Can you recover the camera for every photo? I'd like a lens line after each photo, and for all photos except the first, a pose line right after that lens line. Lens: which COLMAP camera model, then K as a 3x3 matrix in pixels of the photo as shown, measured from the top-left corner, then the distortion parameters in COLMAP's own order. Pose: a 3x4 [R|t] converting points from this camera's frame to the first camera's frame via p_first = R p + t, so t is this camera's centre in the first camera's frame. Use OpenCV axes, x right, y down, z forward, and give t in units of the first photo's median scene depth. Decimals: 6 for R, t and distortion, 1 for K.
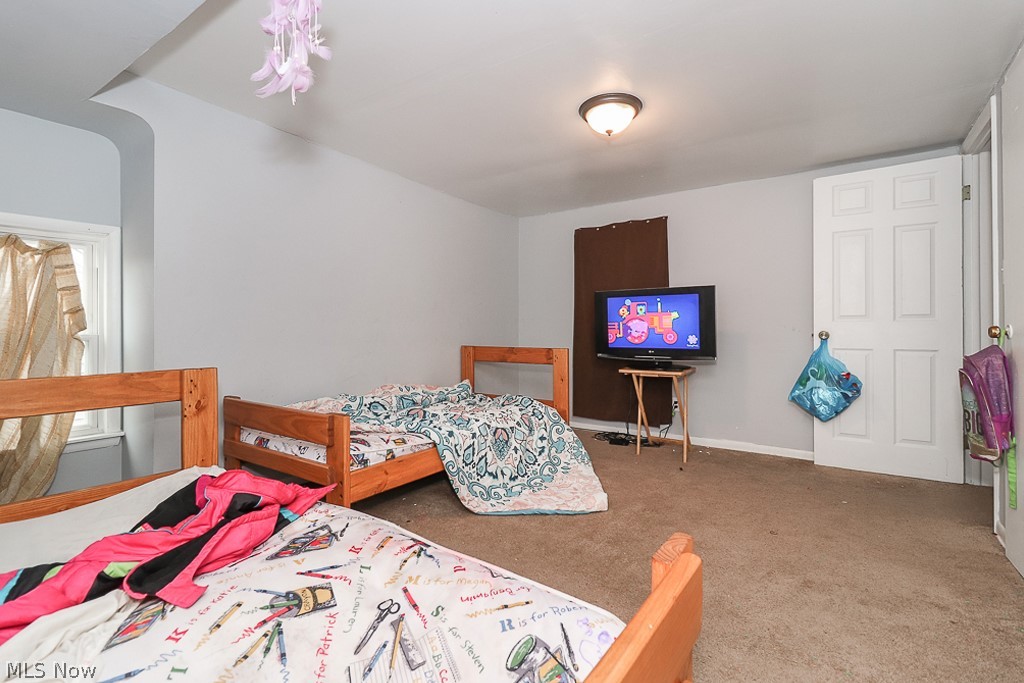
lens RADIAL K [[501.2, 0, 495.8], [0, 501.2, 329.2], [0, 0, 1]] dist [0.002720, -0.012156]
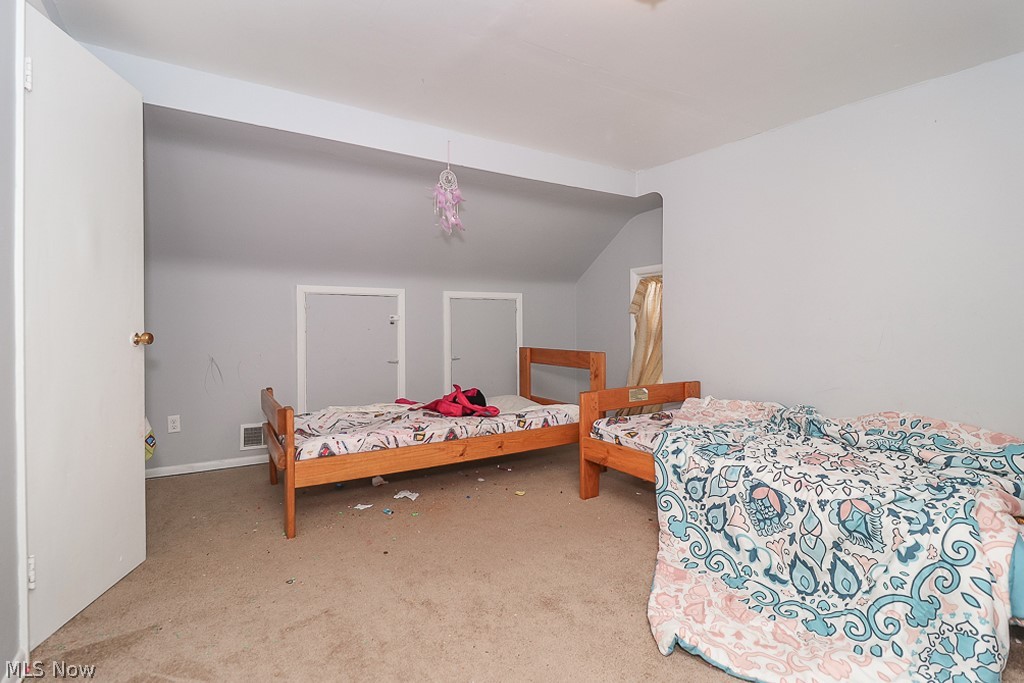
lens RADIAL K [[476.4, 0, 509.2], [0, 476.4, 334.4], [0, 0, 1]] dist [0.029424, -0.017767]
pose [[-0.358501, 0.022746, -0.933252, 0.740878], [0.003006, 0.999726, 0.023211, -0.011181], [0.933525, 0.005516, -0.358471, 0.980203]]
